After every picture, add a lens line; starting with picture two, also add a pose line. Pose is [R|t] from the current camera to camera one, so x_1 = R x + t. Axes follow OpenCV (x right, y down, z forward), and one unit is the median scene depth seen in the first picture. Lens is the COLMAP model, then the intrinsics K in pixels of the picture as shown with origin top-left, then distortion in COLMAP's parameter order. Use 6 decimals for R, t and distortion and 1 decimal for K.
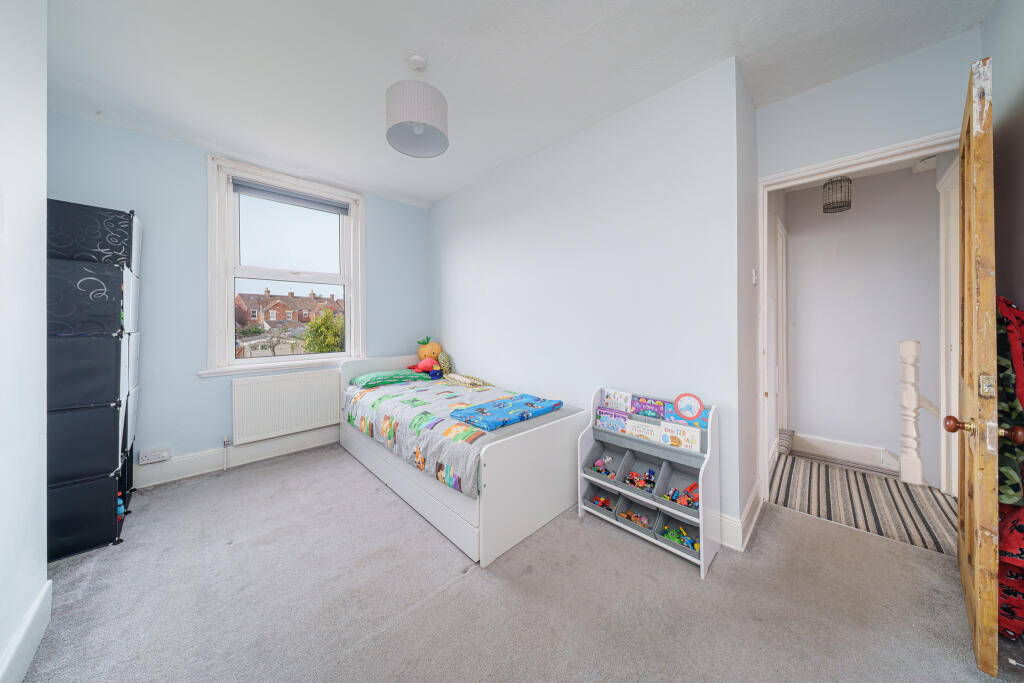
lens RADIAL K [[314.4, 0, 523.6], [0, 314.4, 322.6], [0, 0, 1]] dist [-0.000560, -0.000210]
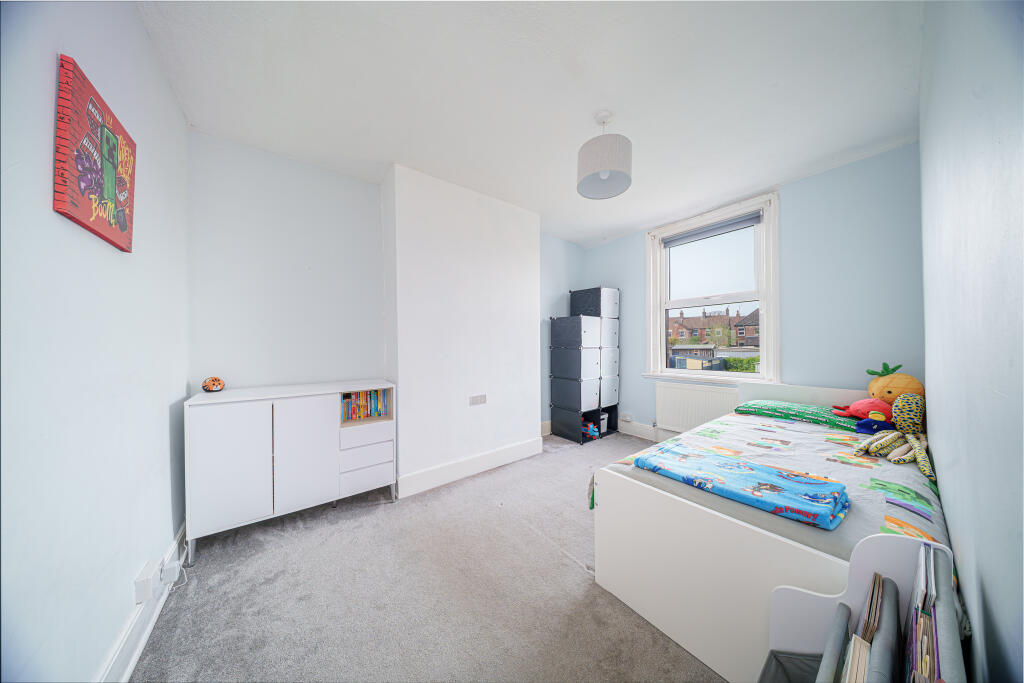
lens RADIAL K [[314.4, 0, 513.0], [0, 314.4, 343.4], [0, 0, 1]] dist [-0.000560, -0.000210]
pose [[-0.158017, 0.006796, -0.987413, 0.551196], [0.011553, 0.999921, 0.005034, -0.008301], [0.987369, -0.010613, -0.158083, 0.533592]]
